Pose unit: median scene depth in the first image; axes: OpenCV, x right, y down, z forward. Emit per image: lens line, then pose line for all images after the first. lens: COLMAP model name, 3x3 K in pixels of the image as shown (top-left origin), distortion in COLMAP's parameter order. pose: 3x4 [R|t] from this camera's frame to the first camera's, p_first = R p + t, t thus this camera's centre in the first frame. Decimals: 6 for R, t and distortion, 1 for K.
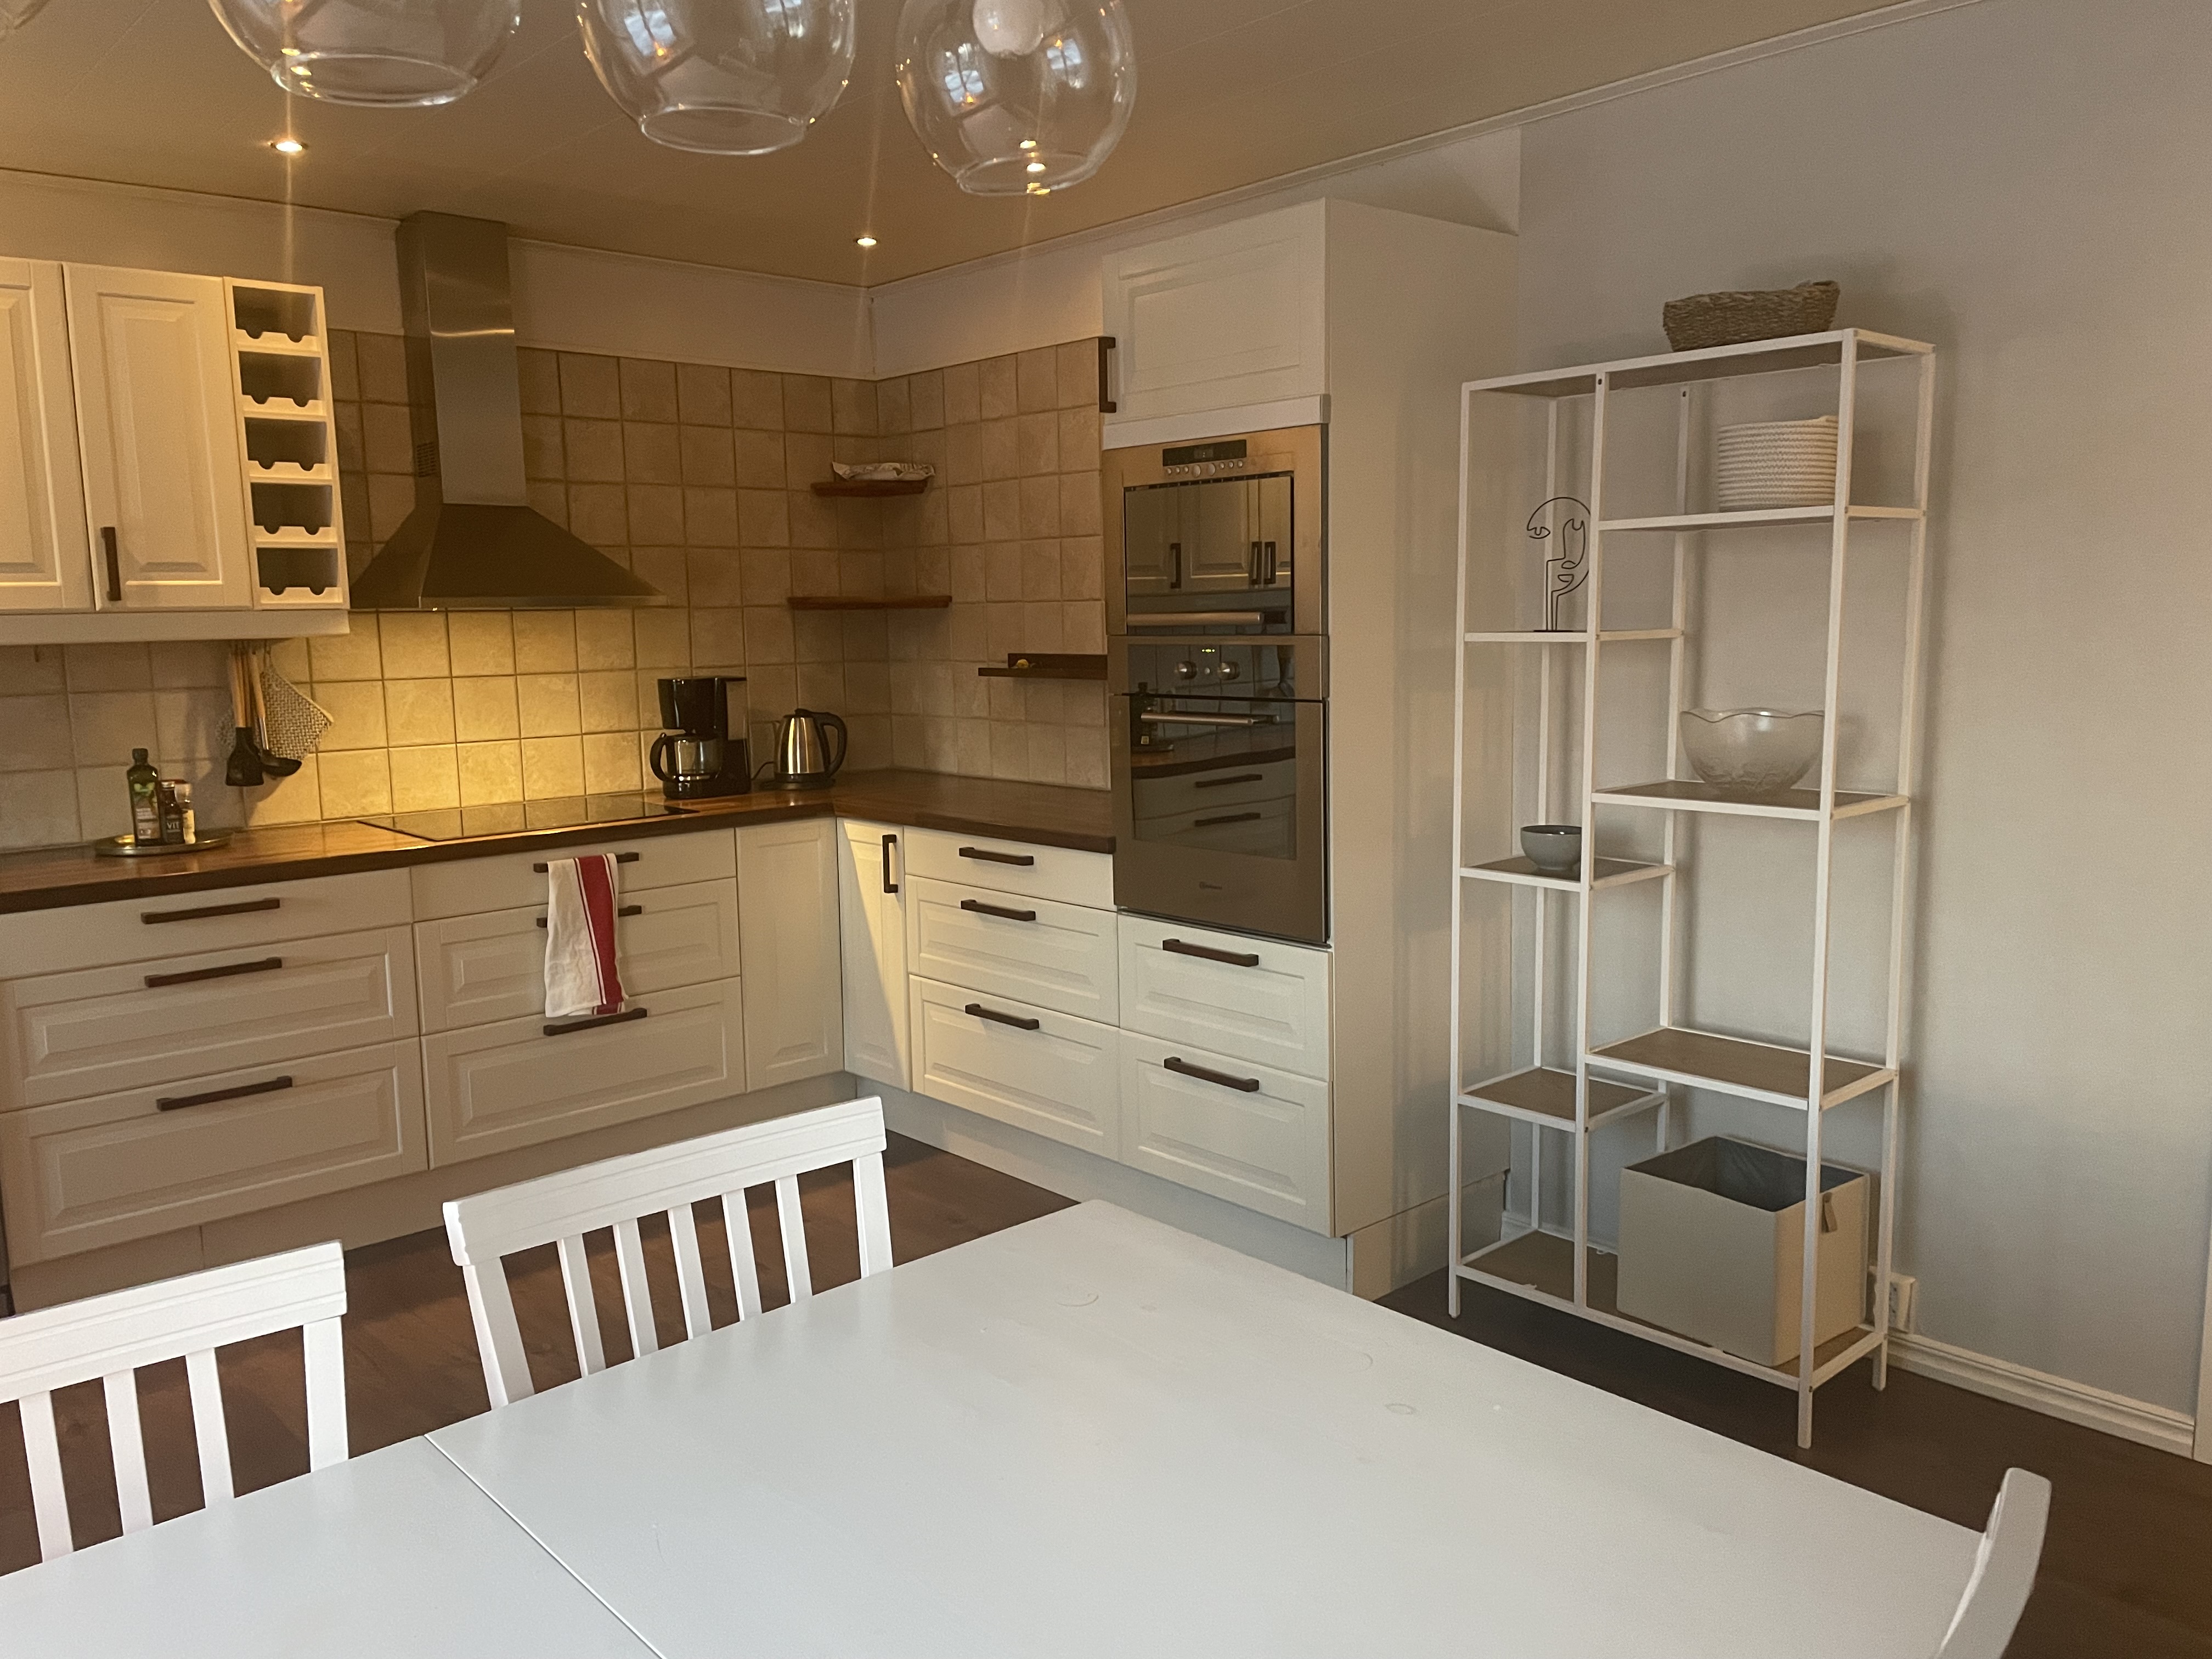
lens RADIAL K [[1664.7, 0, 1104.4], [0, 1664.7, 829.0], [0, 0, 1]] dist [0.008442, -0.008314]
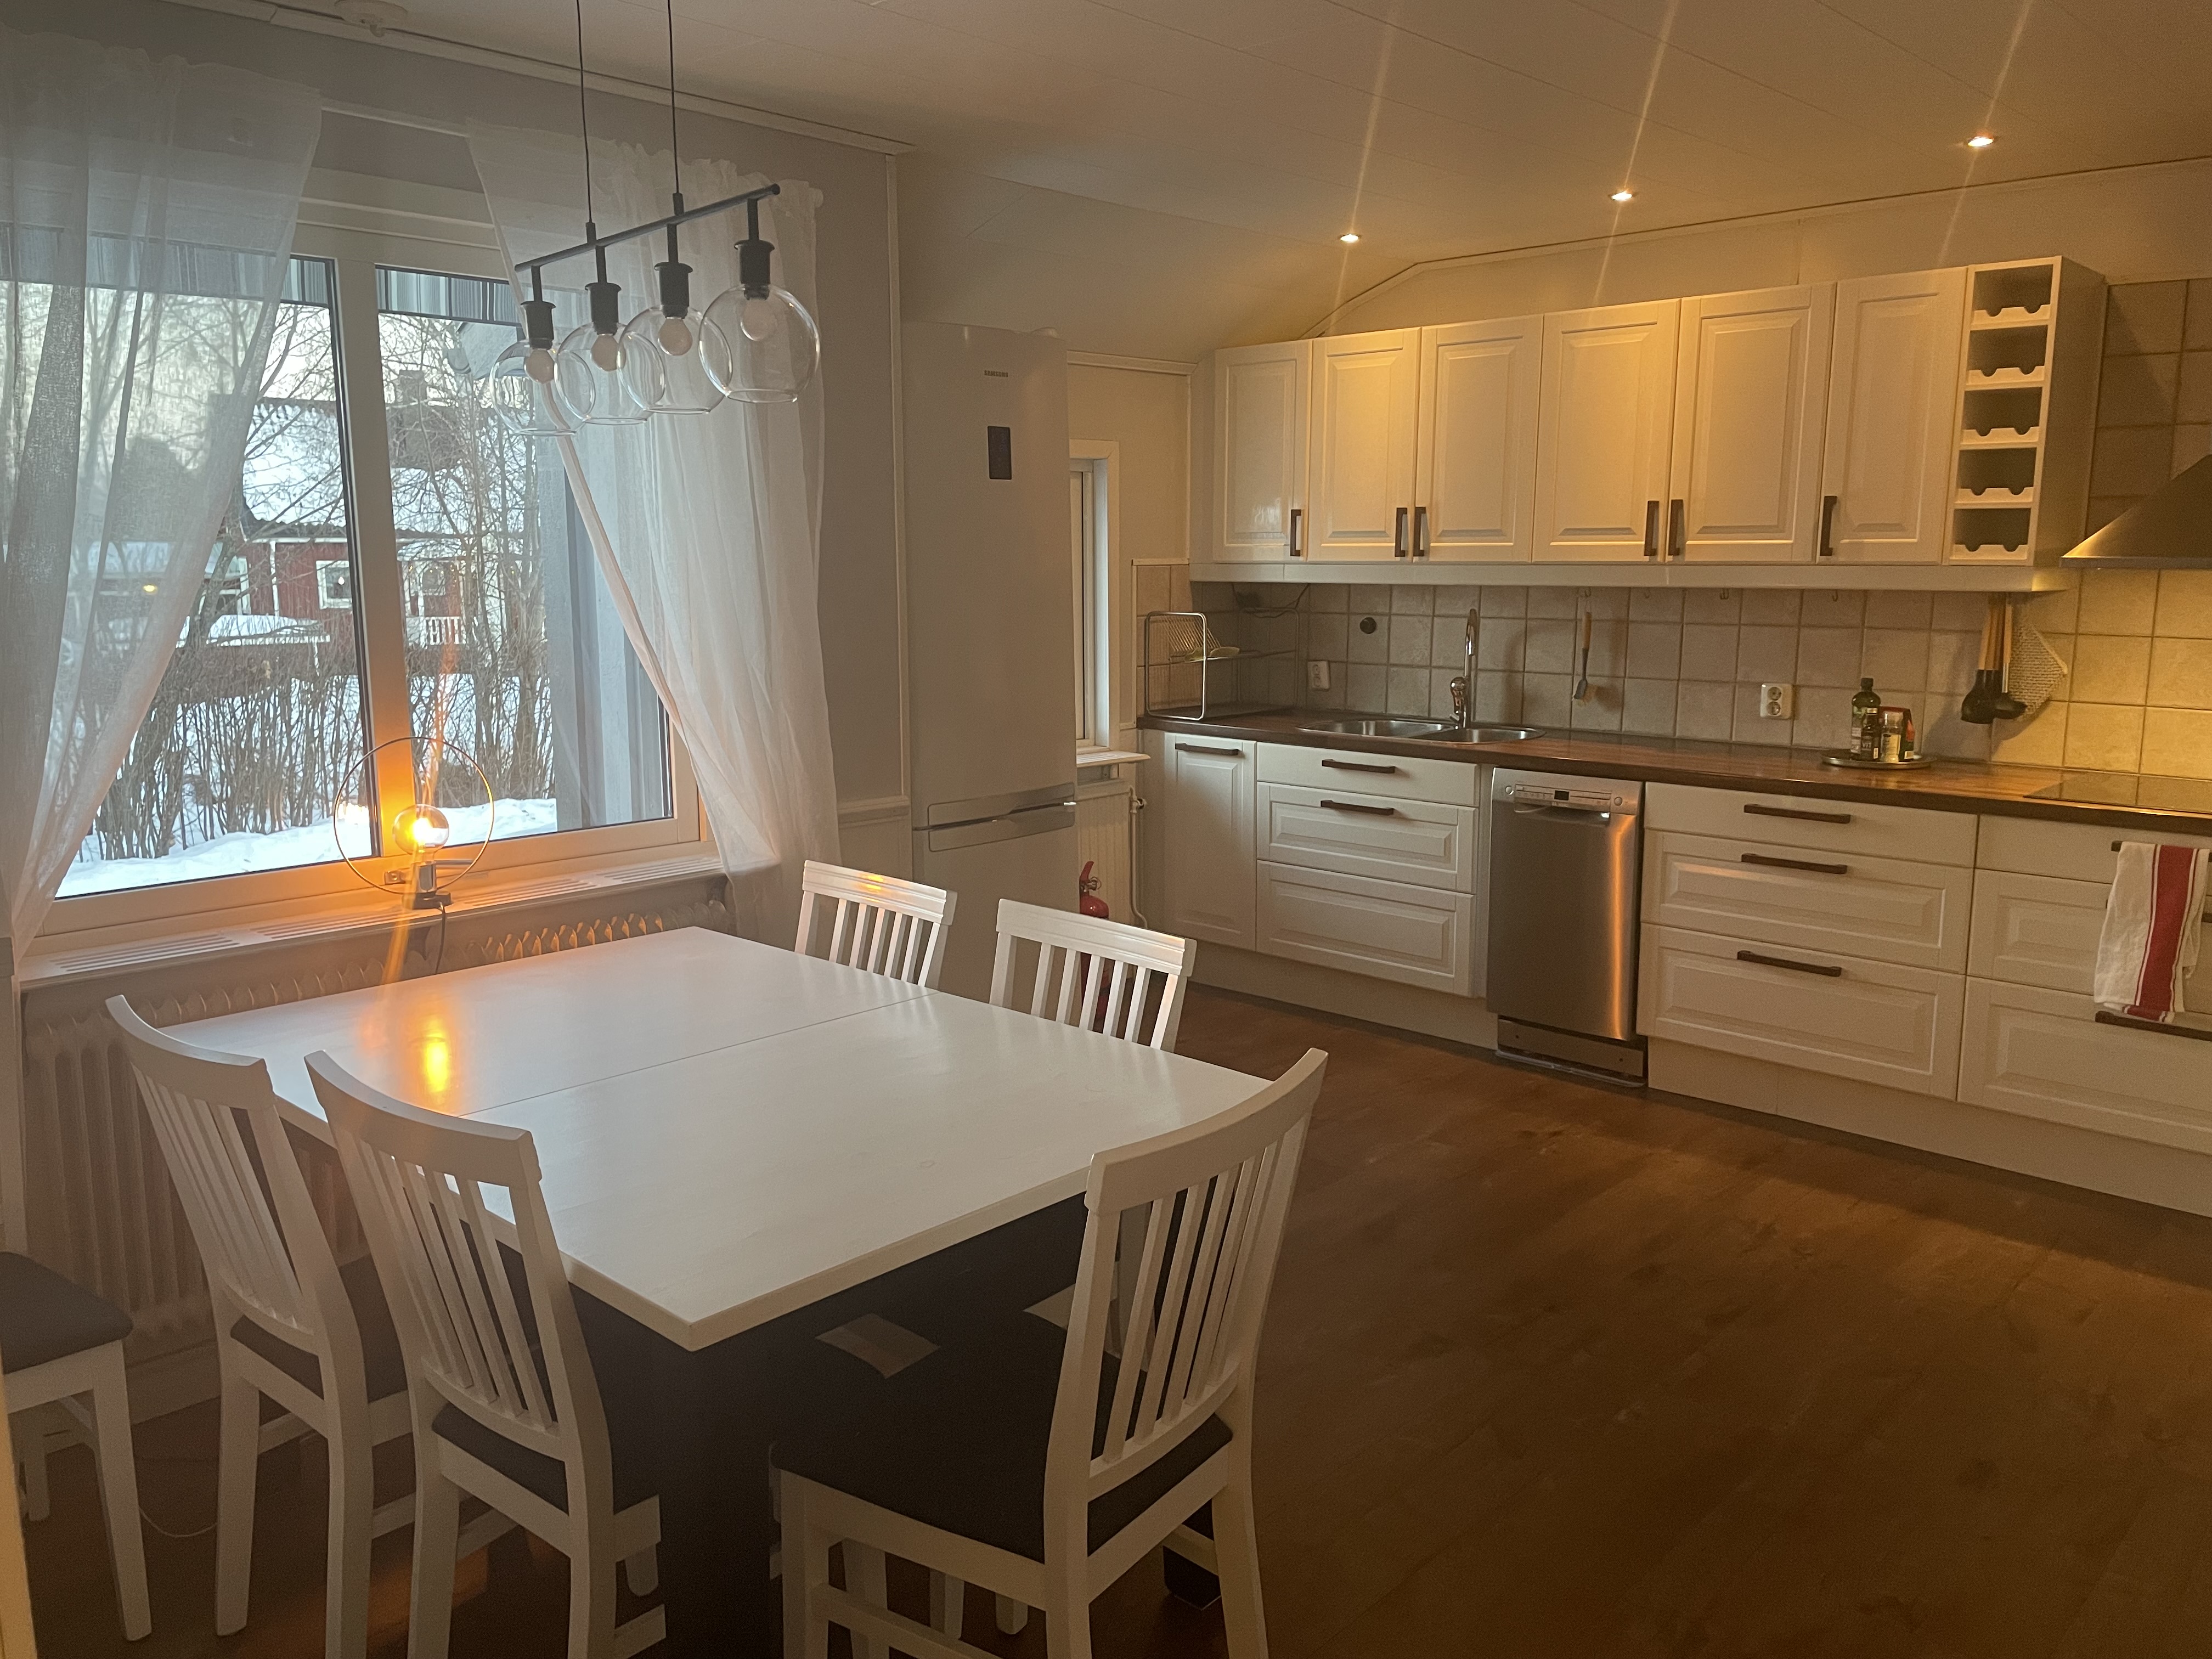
lens RADIAL K [[1664.7, 0, 1104.5], [0, 1664.7, 832.7], [0, 0, 1]] dist [0.008442, -0.008314]
pose [[0.080661, 0.191497, -0.978173, 0.564588], [-0.134185, 0.974524, 0.179717, -0.080769], [0.987668, 0.116760, 0.104302, 0.344122]]
